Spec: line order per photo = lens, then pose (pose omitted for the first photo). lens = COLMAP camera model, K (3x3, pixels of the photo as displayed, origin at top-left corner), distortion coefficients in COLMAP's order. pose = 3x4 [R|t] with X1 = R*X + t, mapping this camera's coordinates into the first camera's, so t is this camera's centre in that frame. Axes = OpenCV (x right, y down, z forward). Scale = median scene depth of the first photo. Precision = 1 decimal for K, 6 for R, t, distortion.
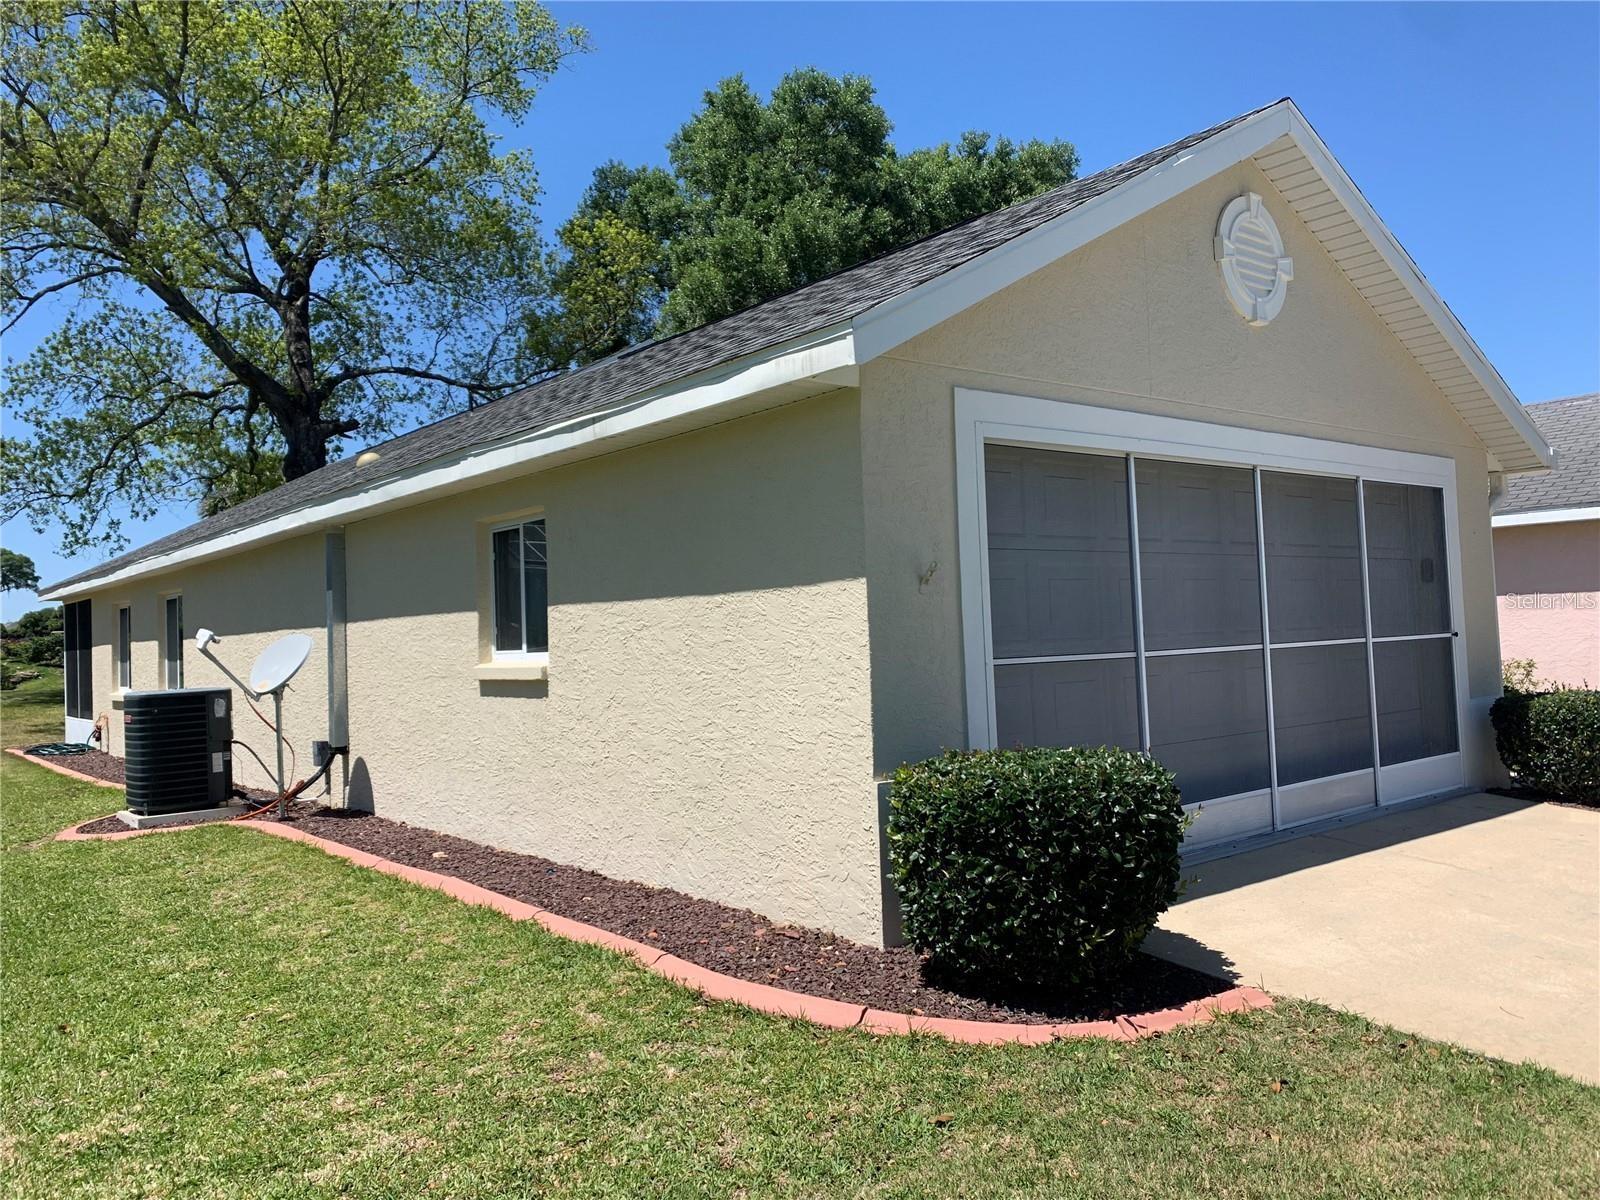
lens RADIAL K [[1218.1, 0, 807.8], [0, 1218.1, 599.5], [0, 0, 1]] dist [0.116979, -0.193309]
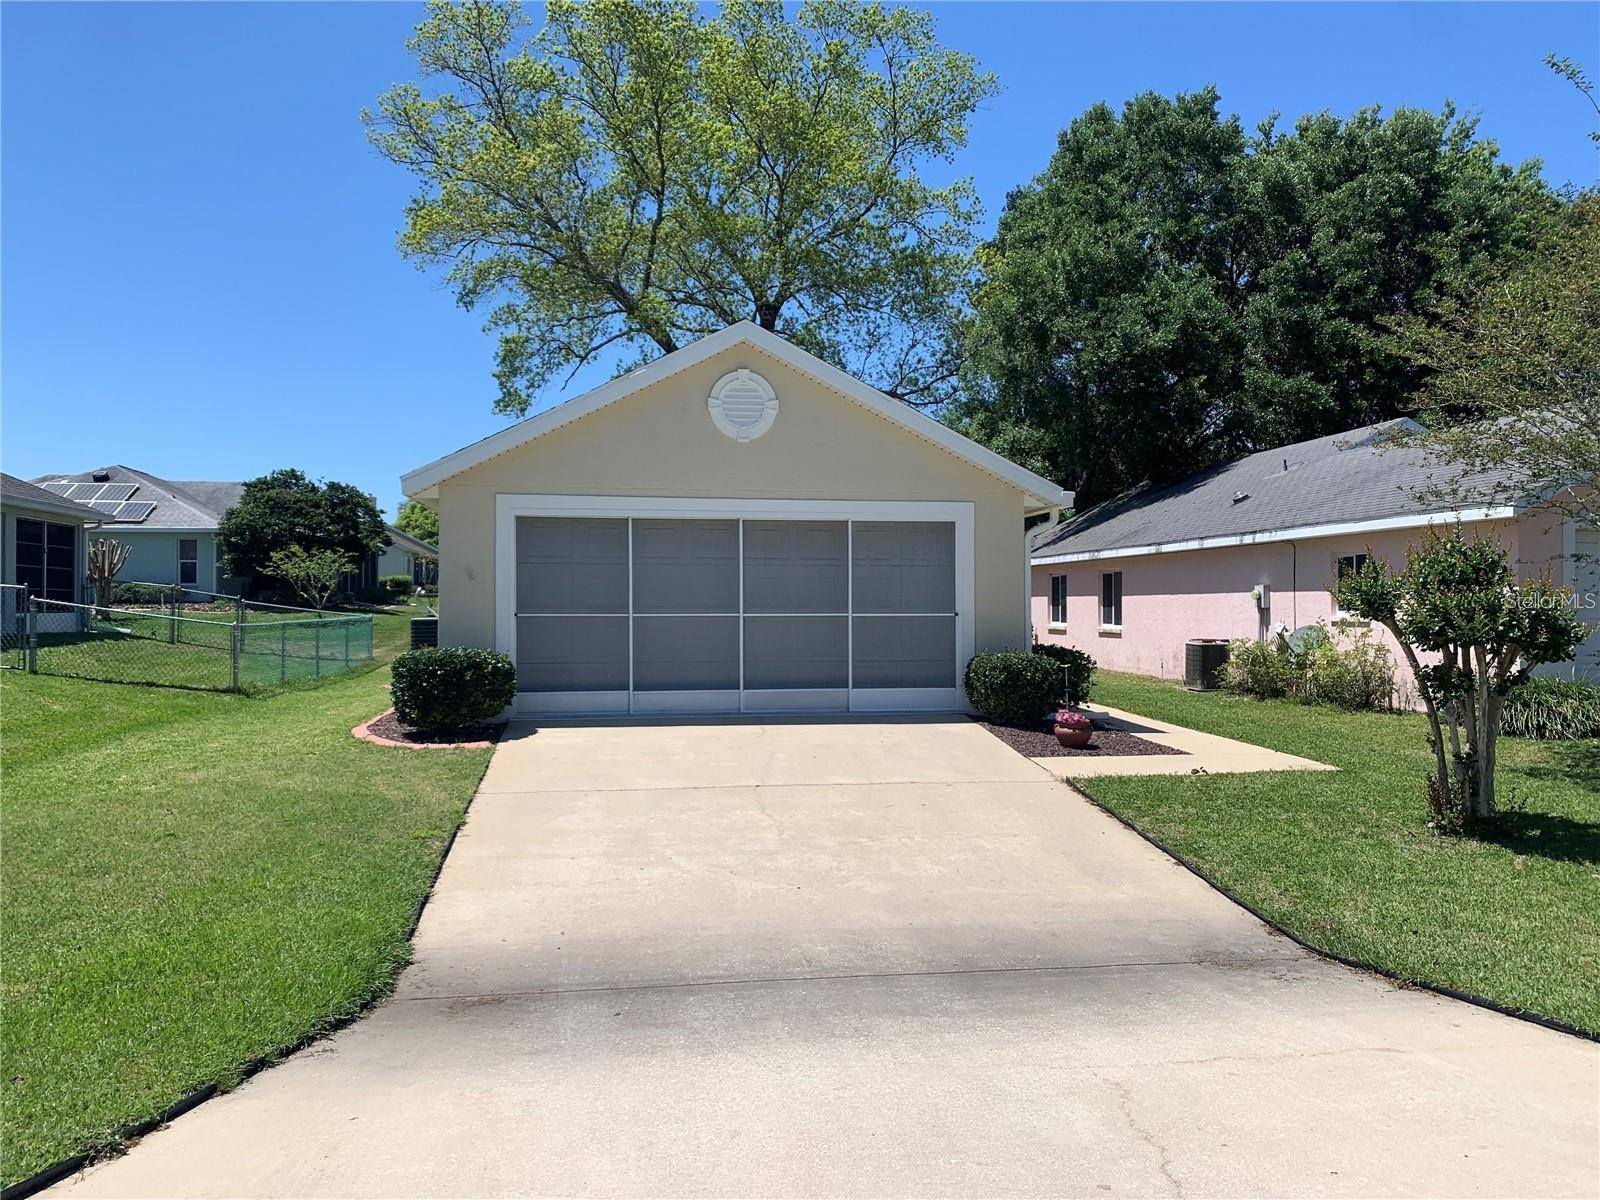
lens RADIAL K [[1236.4, 0, 797.7], [0, 1236.4, 636.5], [0, 0, 1]] dist [0.086509, -0.204188]
pose [[0.869512, 0.039359, -0.492340, 1.130214], [-0.012997, 0.998298, 0.056852, -0.031090], [0.493740, -0.043035, 0.868544, -0.482768]]
